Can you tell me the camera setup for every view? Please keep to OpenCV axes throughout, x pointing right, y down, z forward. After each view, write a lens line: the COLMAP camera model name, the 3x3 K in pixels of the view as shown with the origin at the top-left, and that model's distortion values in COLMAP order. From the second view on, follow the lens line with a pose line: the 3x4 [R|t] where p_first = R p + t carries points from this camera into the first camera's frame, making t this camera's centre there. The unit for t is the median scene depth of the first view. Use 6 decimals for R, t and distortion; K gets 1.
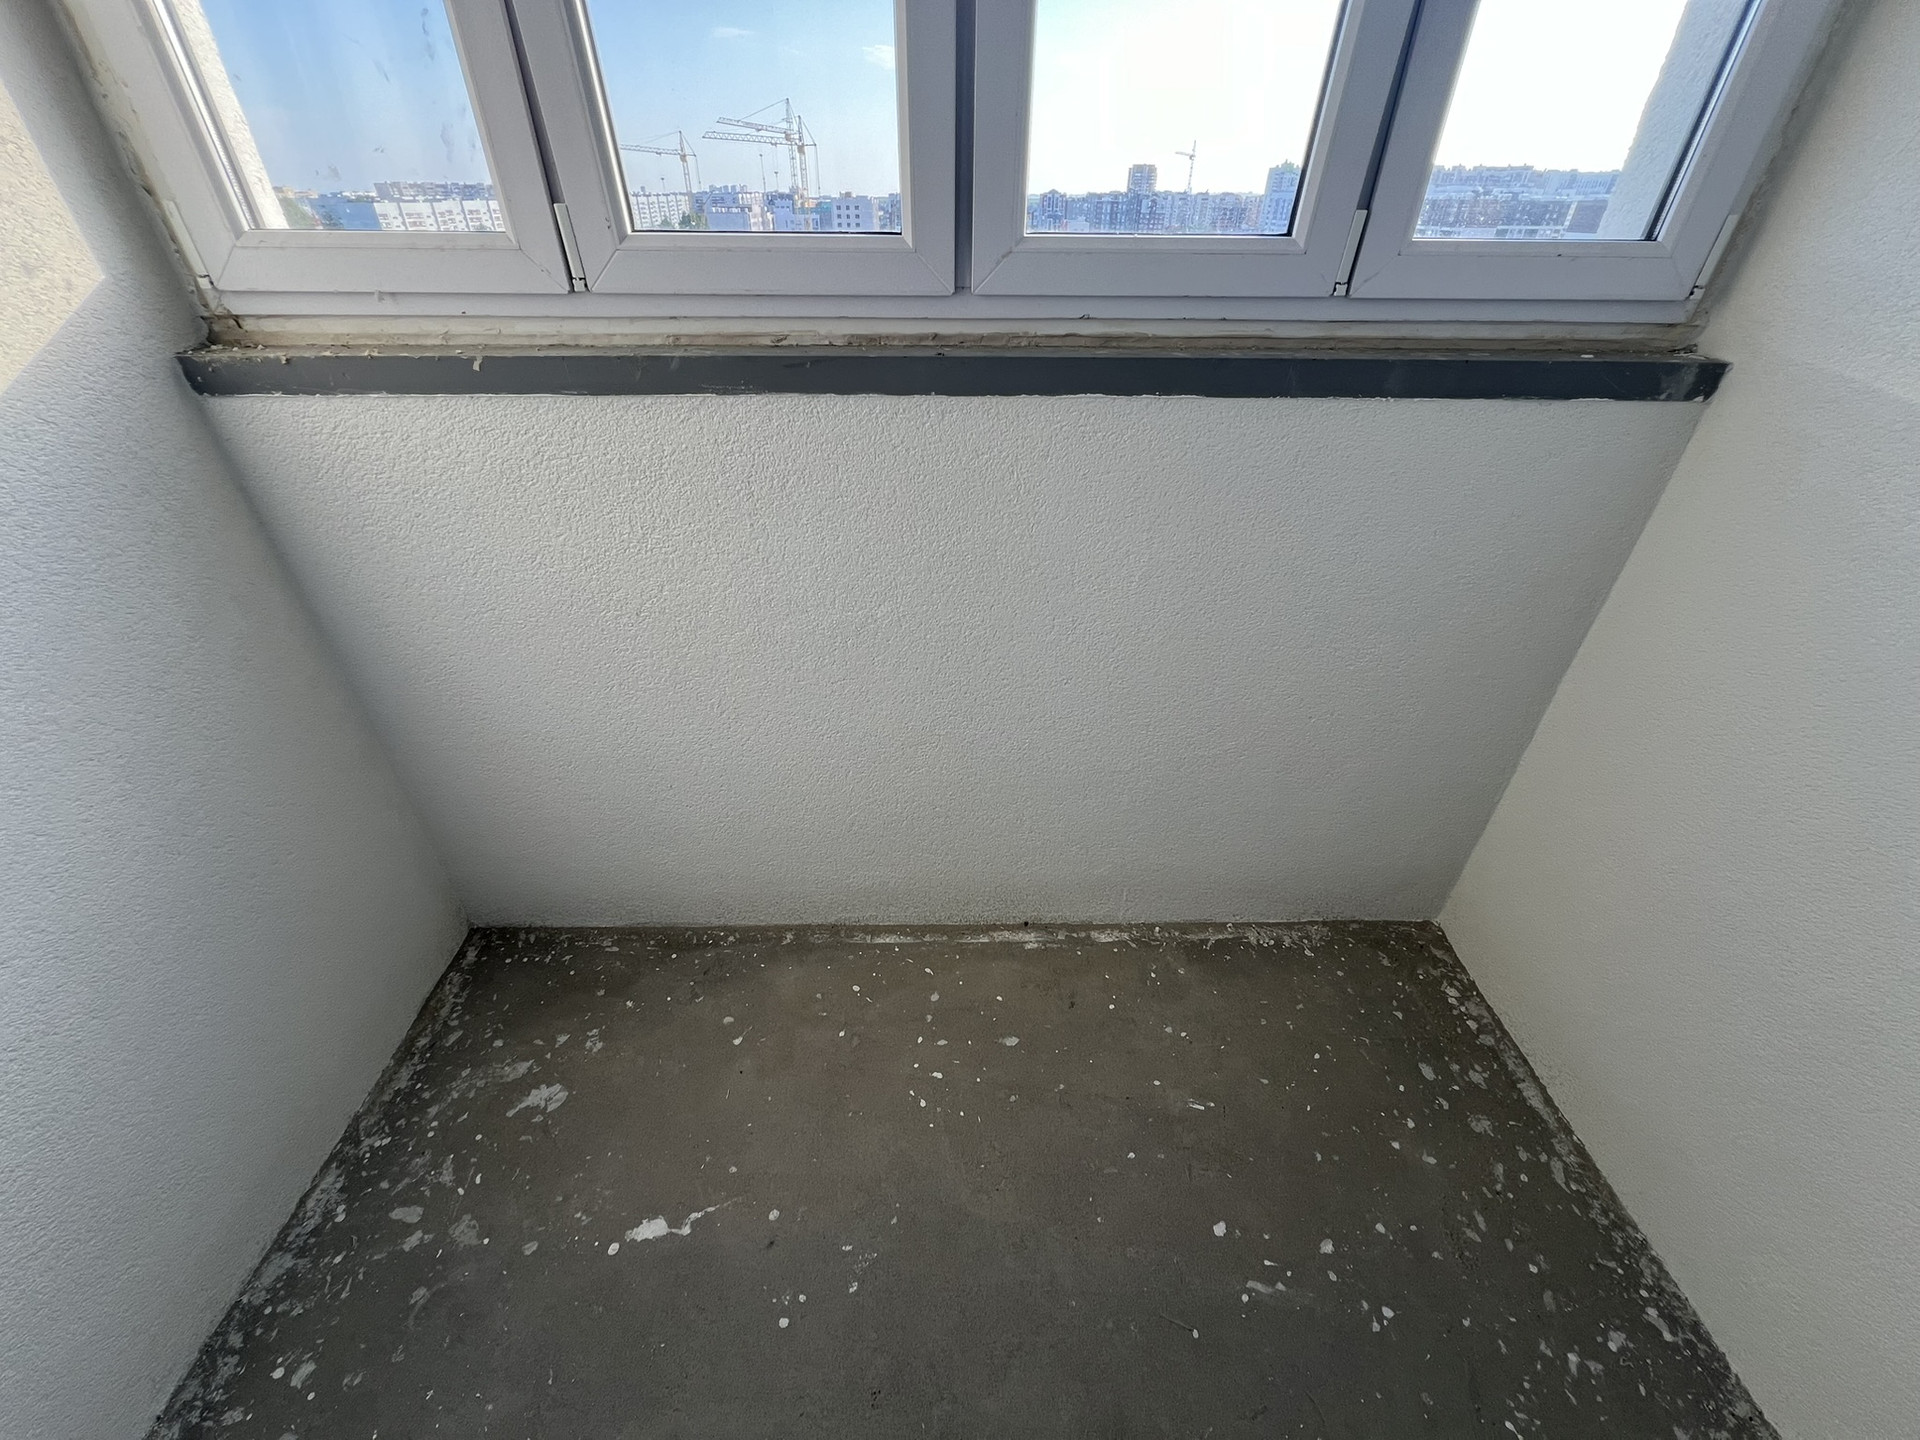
lens RADIAL K [[765.4, 0, 954.9], [0, 765.4, 717.9], [0, 0, 1]] dist [-0.000745, -0.000147]
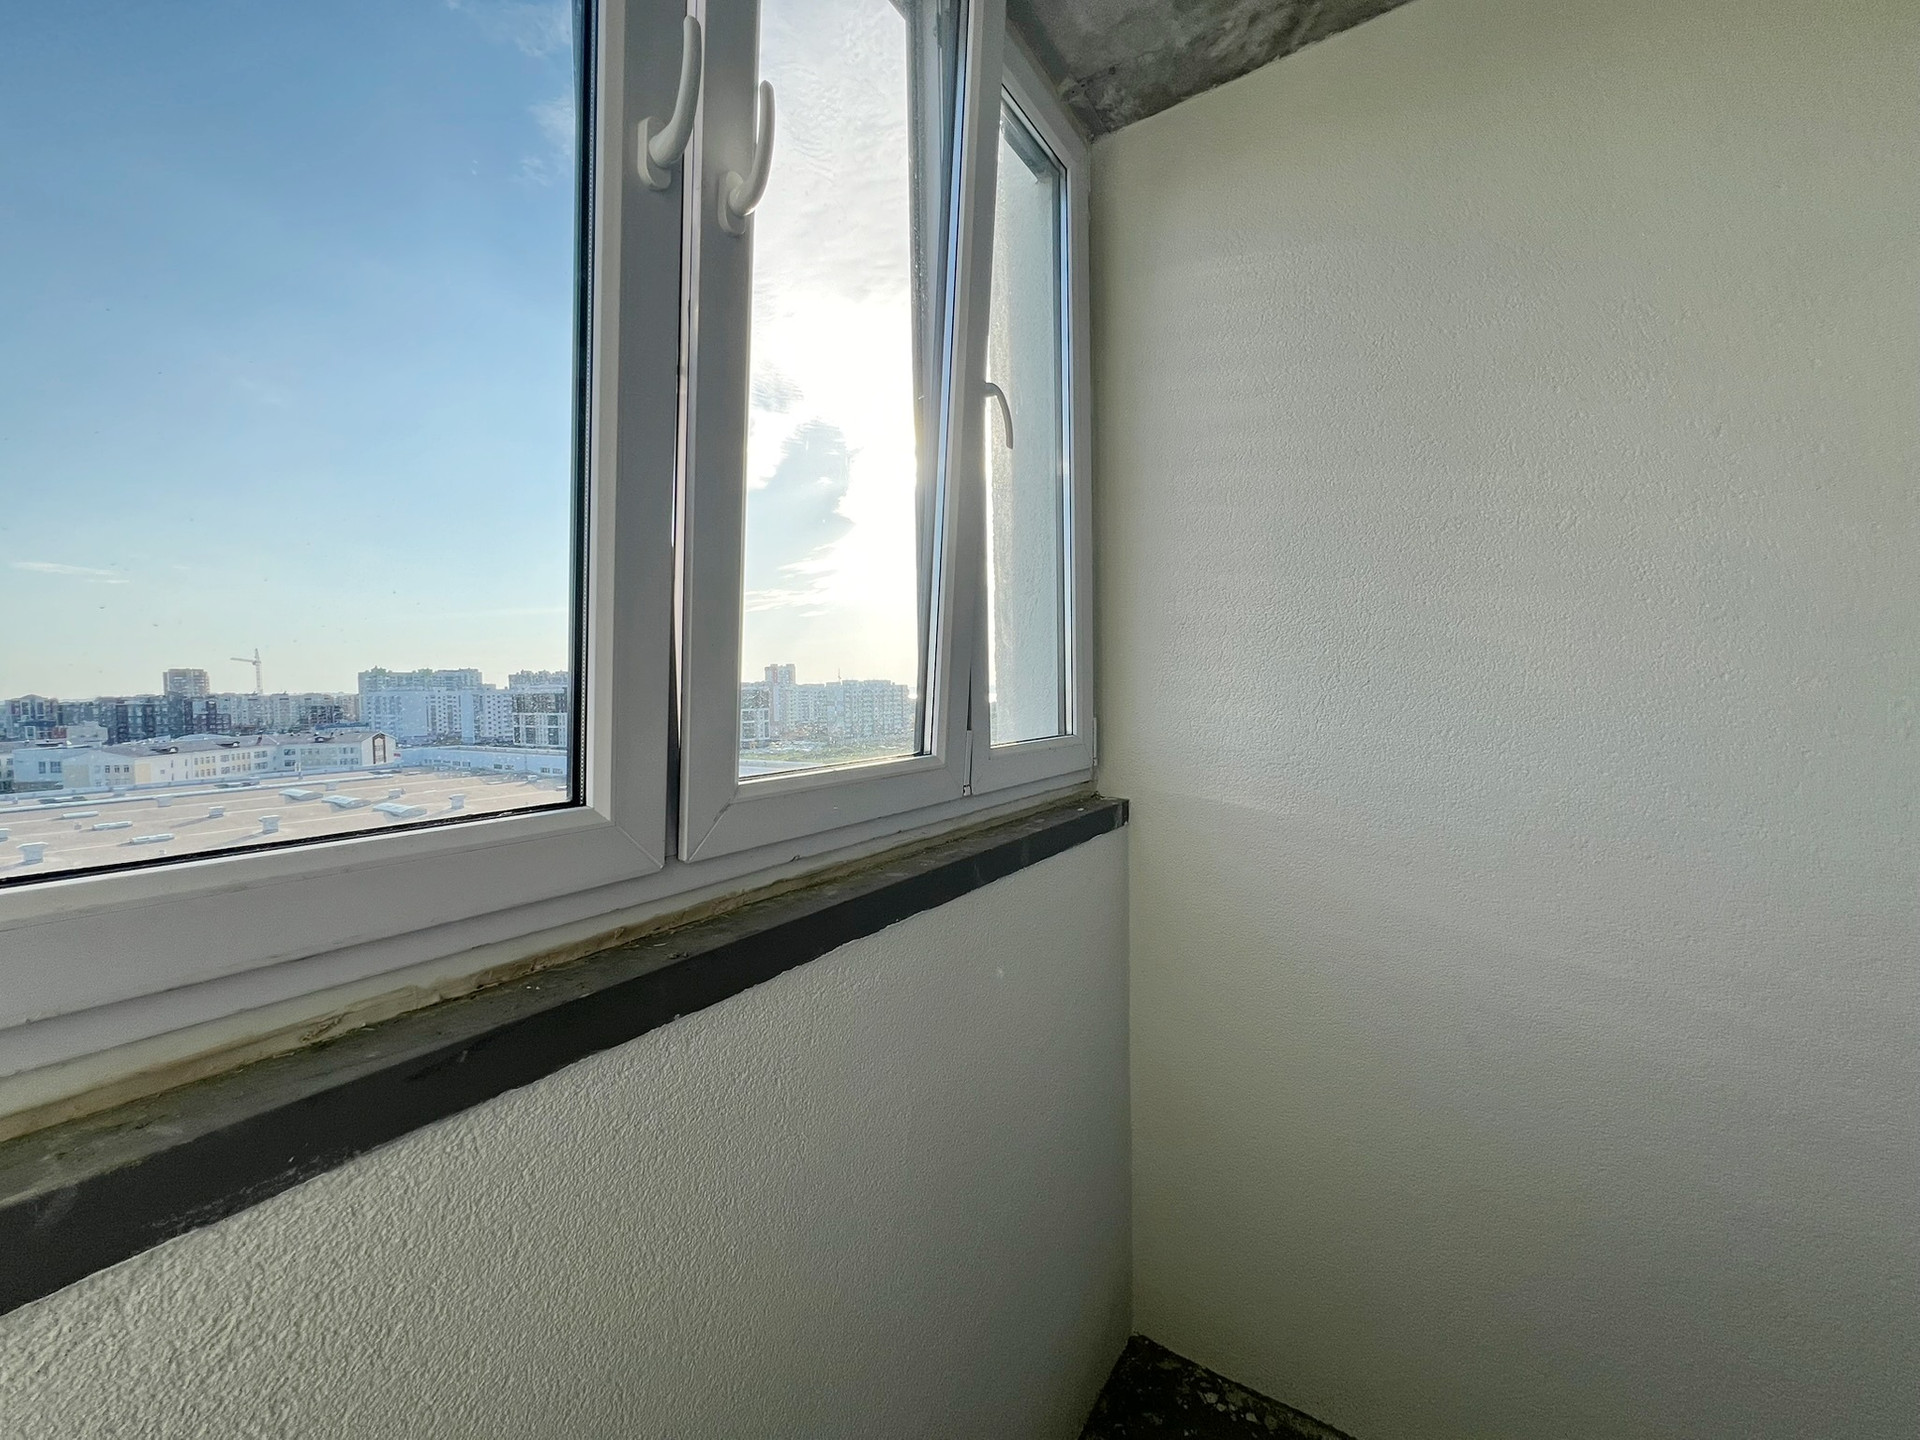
lens RADIAL K [[767.5, 0, 965.6], [0, 767.5, 715.9], [0, 0, 1]] dist [-0.001000, 0.000186]
pose [[0.548808, -0.044791, 0.834748, -0.323900], [0.486289, 0.829326, -0.275212, -0.270566], [-0.679951, 0.556967, 0.476922, 0.323438]]
